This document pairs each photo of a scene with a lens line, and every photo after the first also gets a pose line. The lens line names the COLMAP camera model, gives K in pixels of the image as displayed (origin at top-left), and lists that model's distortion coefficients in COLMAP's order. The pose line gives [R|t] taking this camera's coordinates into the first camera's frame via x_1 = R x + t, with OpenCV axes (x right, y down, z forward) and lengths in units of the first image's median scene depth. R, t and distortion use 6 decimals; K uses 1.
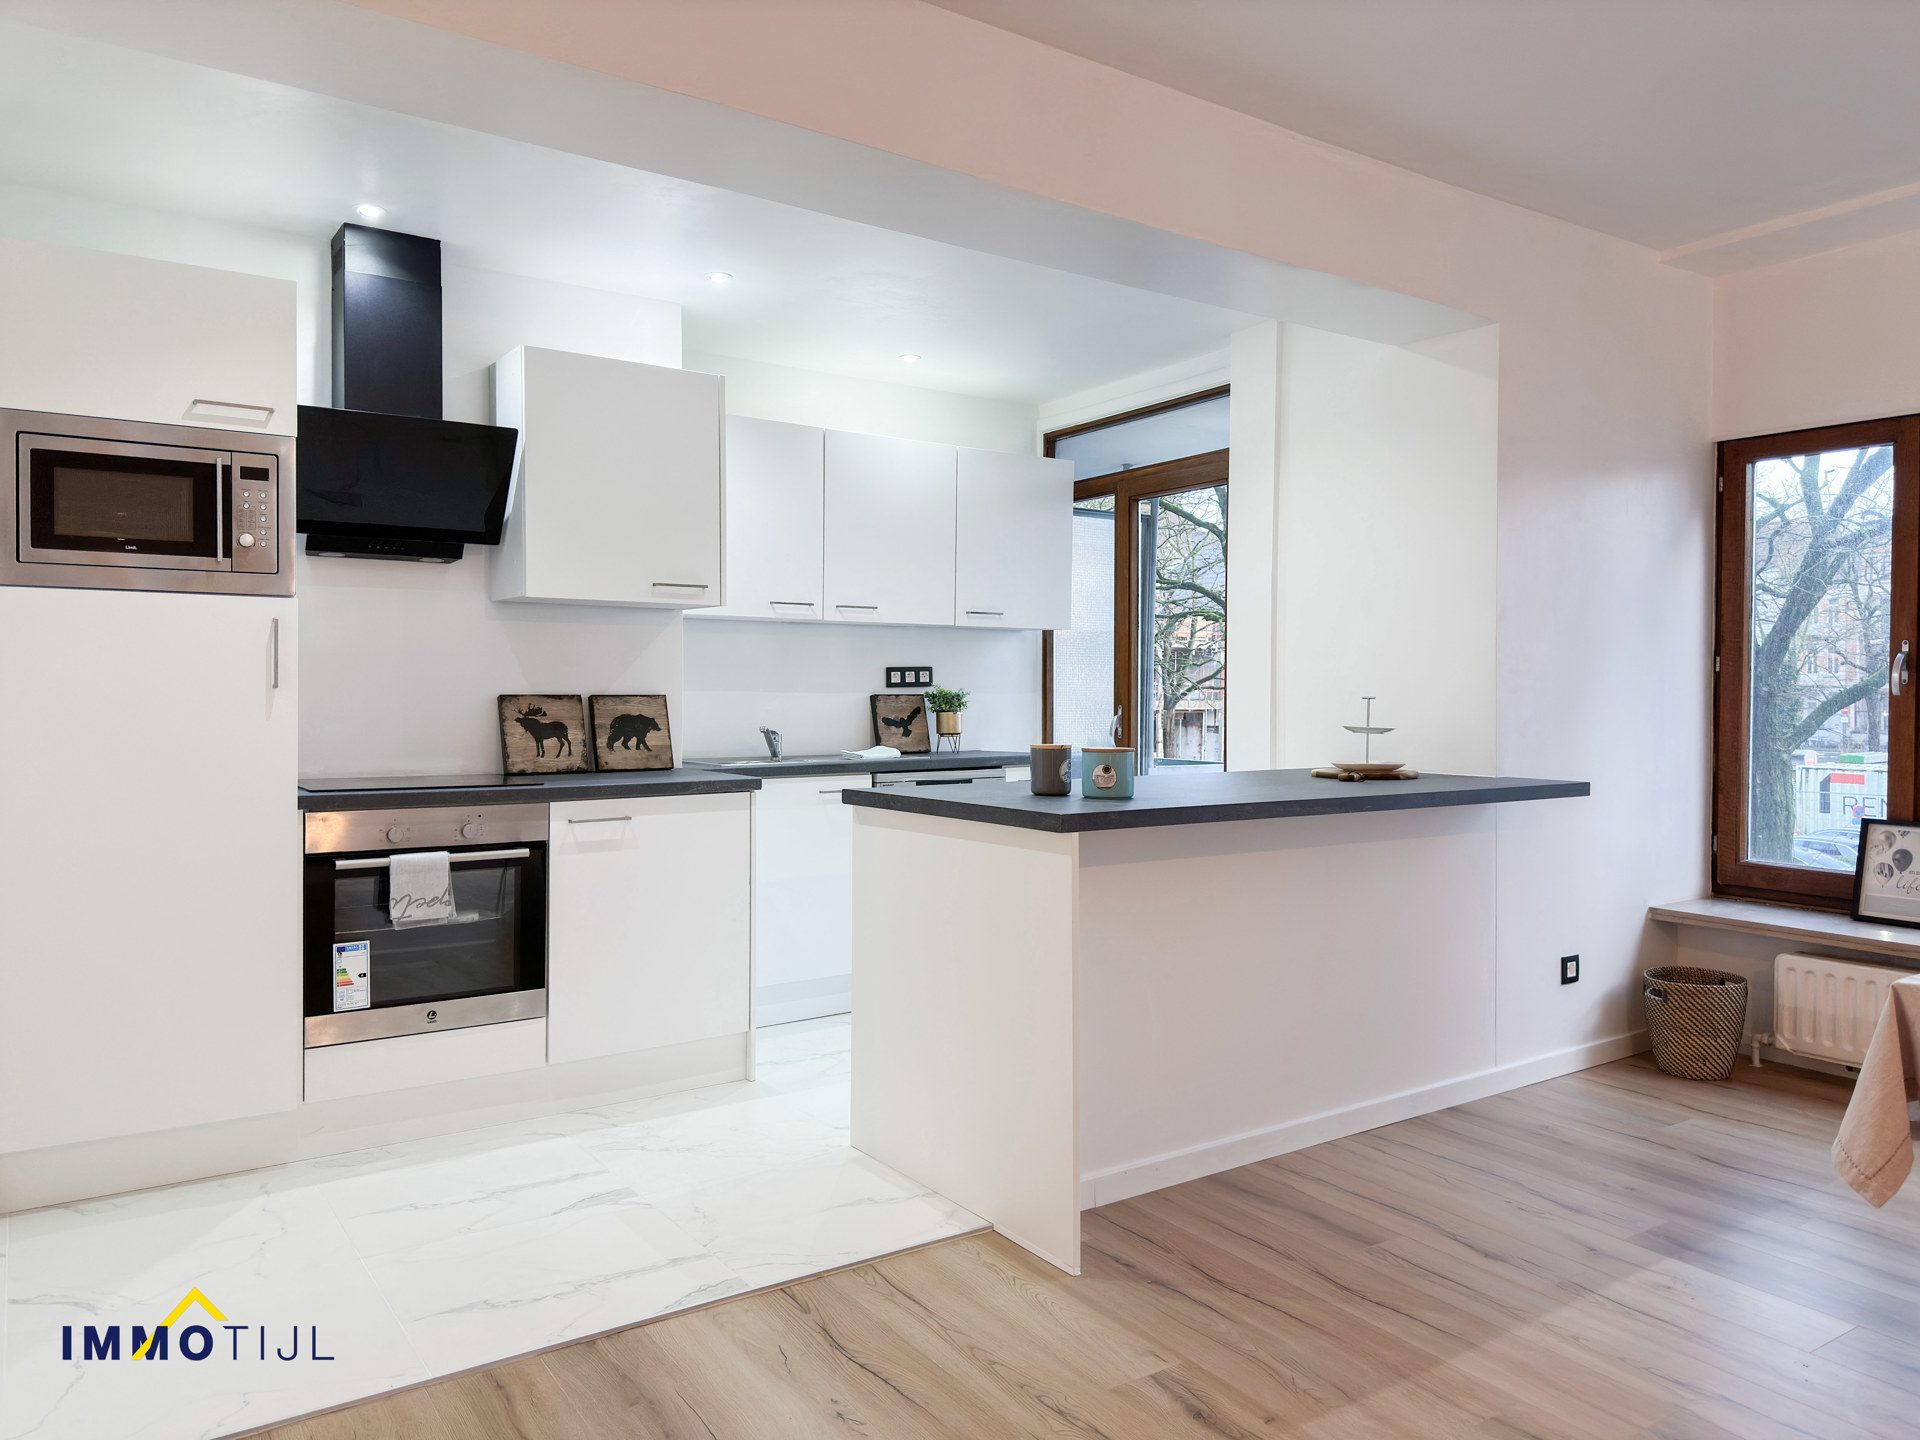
lens RADIAL K [[1323.9, 0, 966.0], [0, 1323.9, 707.9], [0, 0, 1]] dist [0.097875, -0.125475]
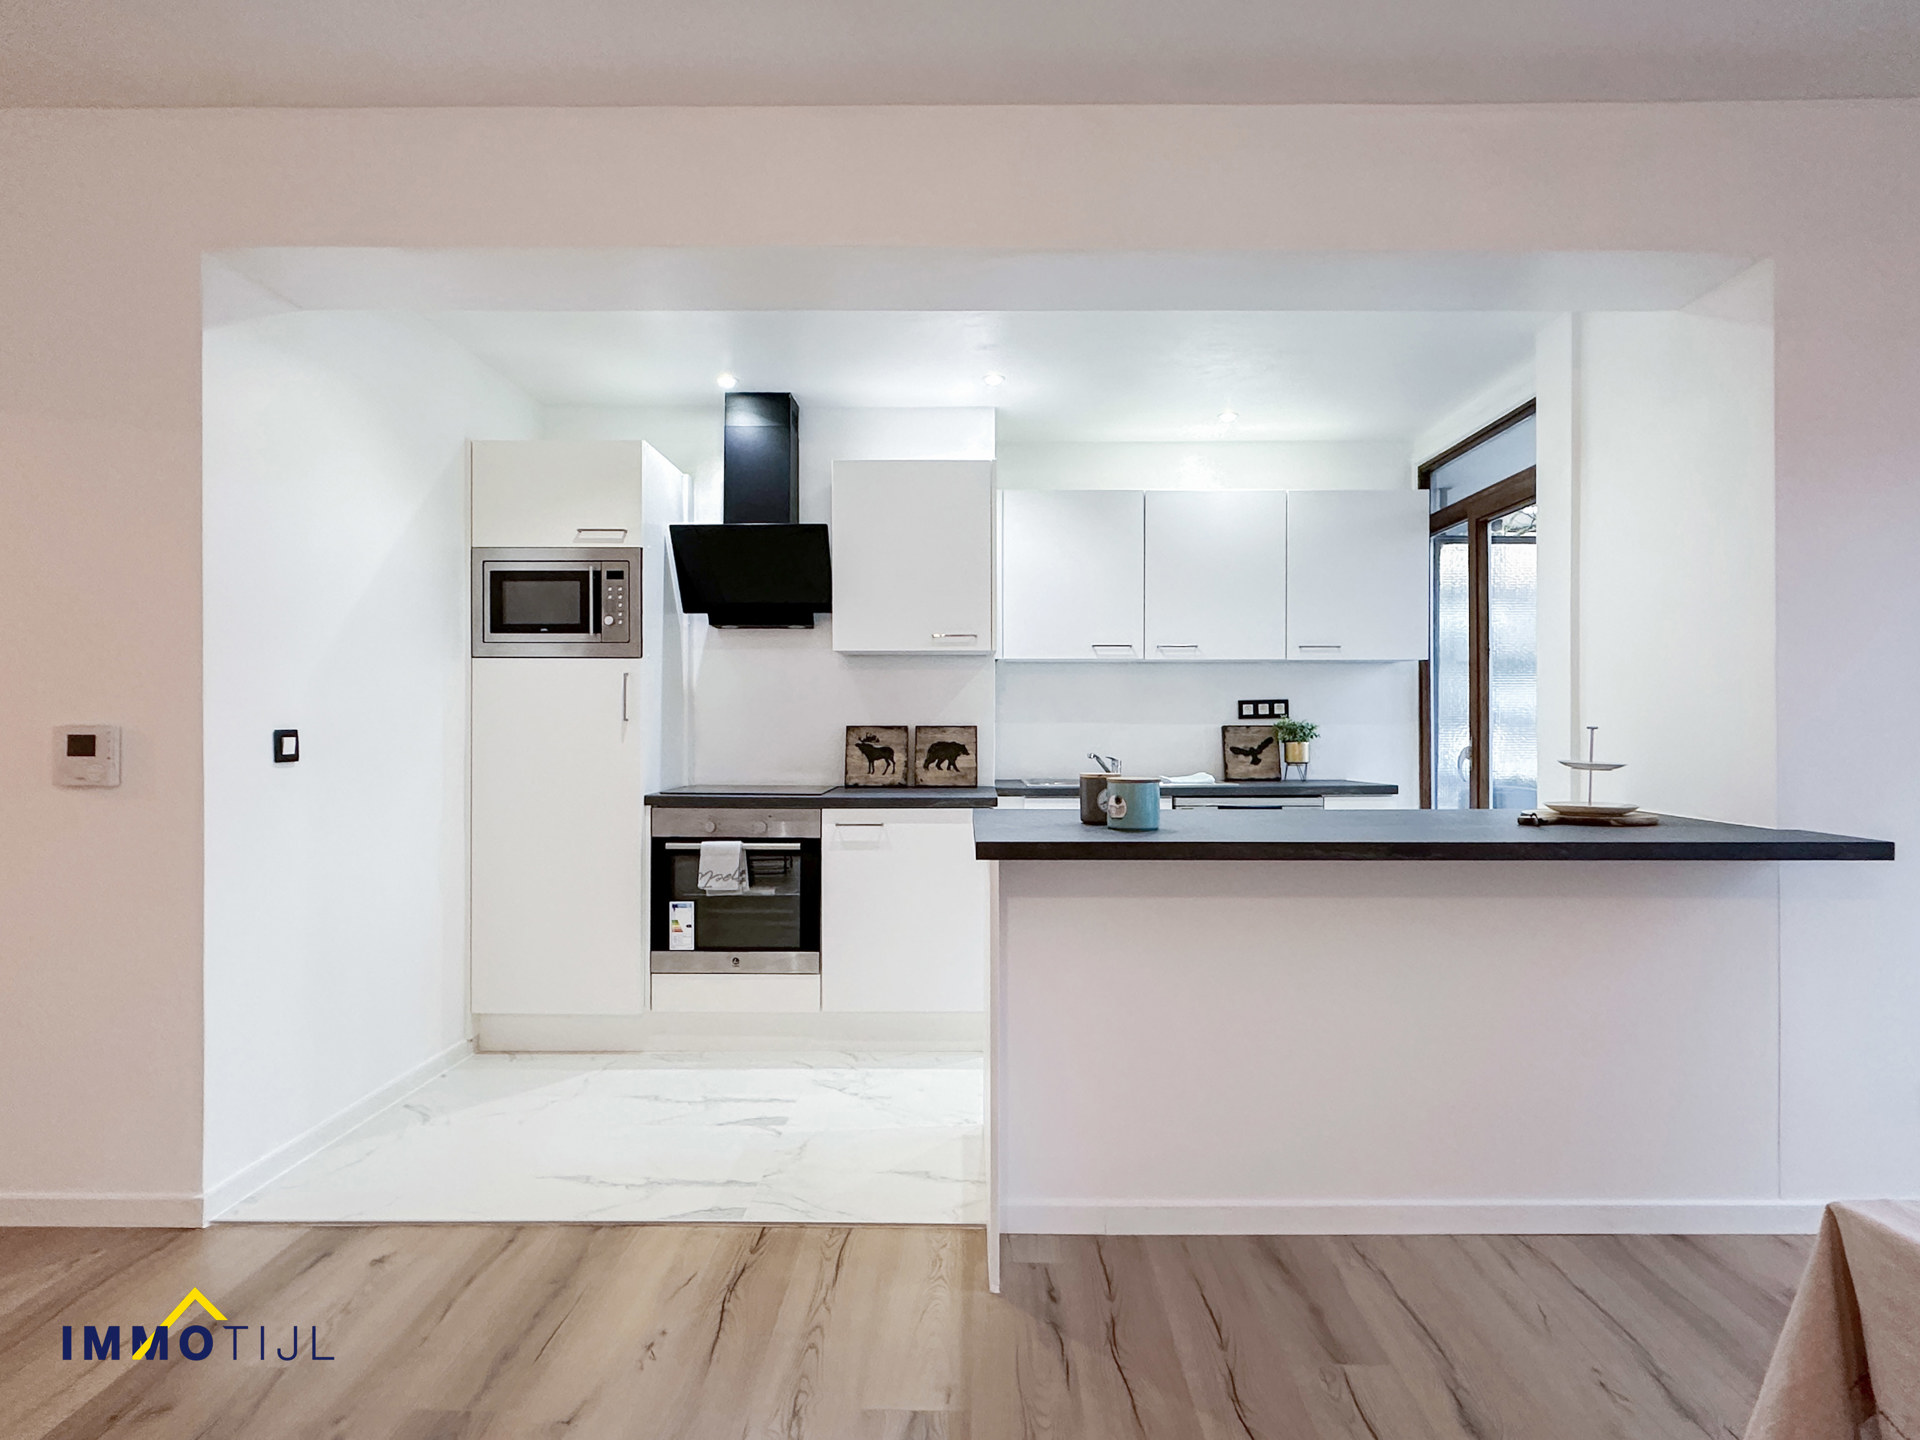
lens RADIAL K [[1060.8, 0, 961.0], [0, 1060.8, 722.9], [0, 0, 1]] dist [0.000951, -0.000307]
pose [[0.821995, -0.002549, -0.569489, 0.356449], [-0.005421, 0.999910, -0.012301, -0.000526], [0.569469, 0.013198, 0.821907, 0.216380]]
